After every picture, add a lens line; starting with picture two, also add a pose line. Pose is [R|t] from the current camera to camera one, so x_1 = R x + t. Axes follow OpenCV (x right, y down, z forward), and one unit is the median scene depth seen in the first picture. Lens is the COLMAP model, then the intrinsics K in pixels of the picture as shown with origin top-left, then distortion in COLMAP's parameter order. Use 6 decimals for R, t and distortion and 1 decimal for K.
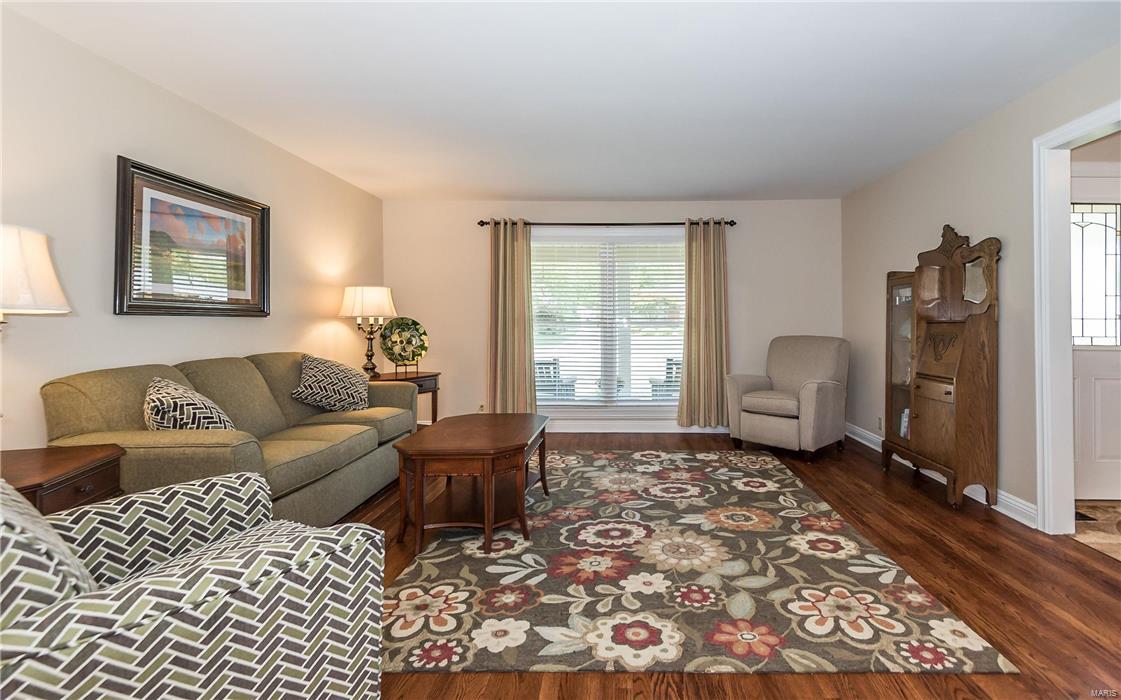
lens RADIAL K [[523.7, 0, 612.1], [0, 523.7, 318.4], [0, 0, 1]] dist [0.021682, -0.000161]
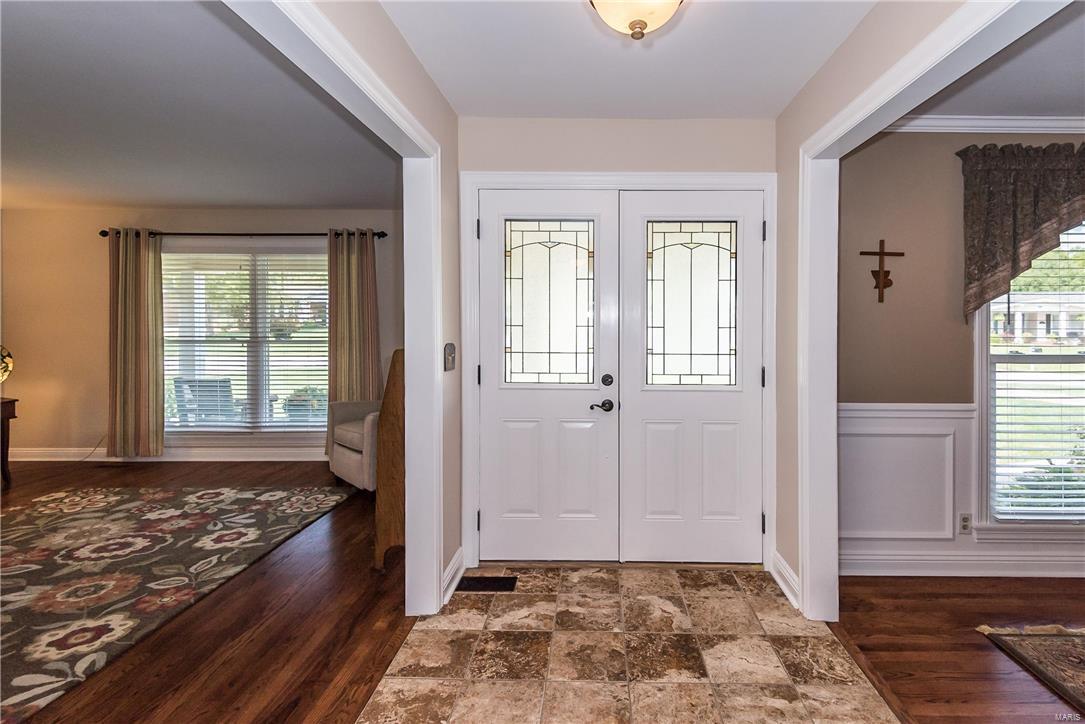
lens RADIAL K [[510.4, 0, 603.0], [0, 510.4, 325.4], [0, 0, 1]] dist [-0.006425, -0.001272]
pose [[0.999811, -0.000532, 0.019422, 1.046277], [0.000177, 0.999833, 0.018297, -0.064562], [-0.019428, -0.018290, 0.999644, 0.172217]]
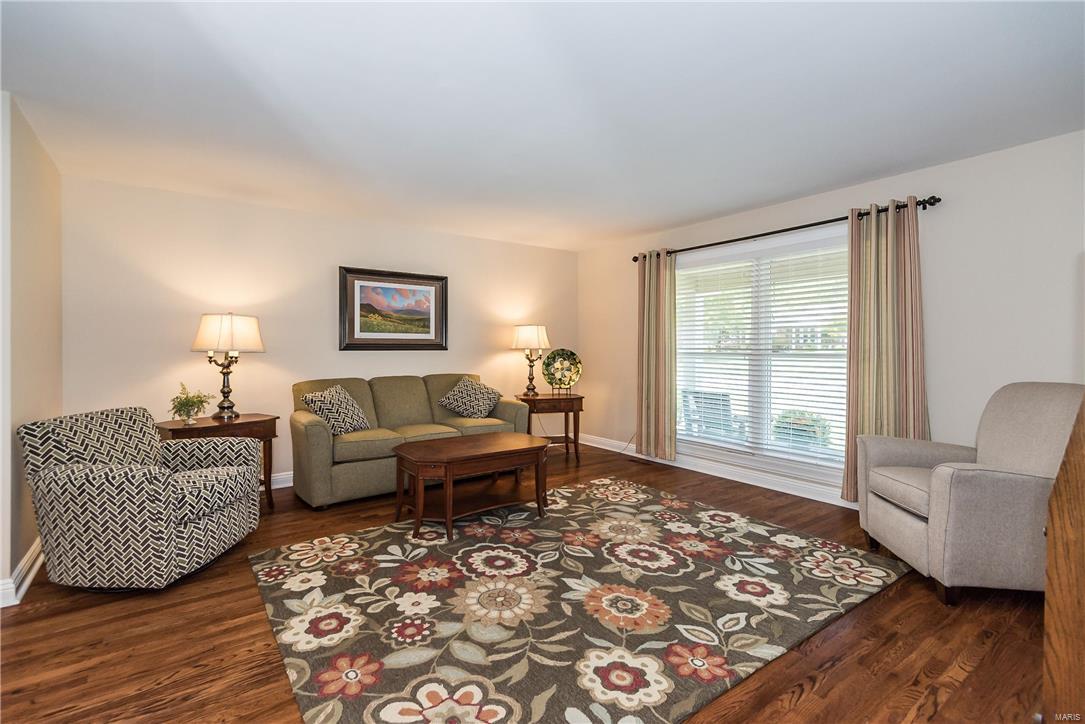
lens RADIAL K [[491.6, 0, 543.5], [0, 491.6, 350.9], [0, 0, 1]] dist [0.016407, -0.000238]
pose [[0.595805, 0.005314, -0.803112, 0.759208], [0.008362, 0.999883, 0.012820, -0.018887], [0.803086, -0.014354, 0.595691, 0.450705]]
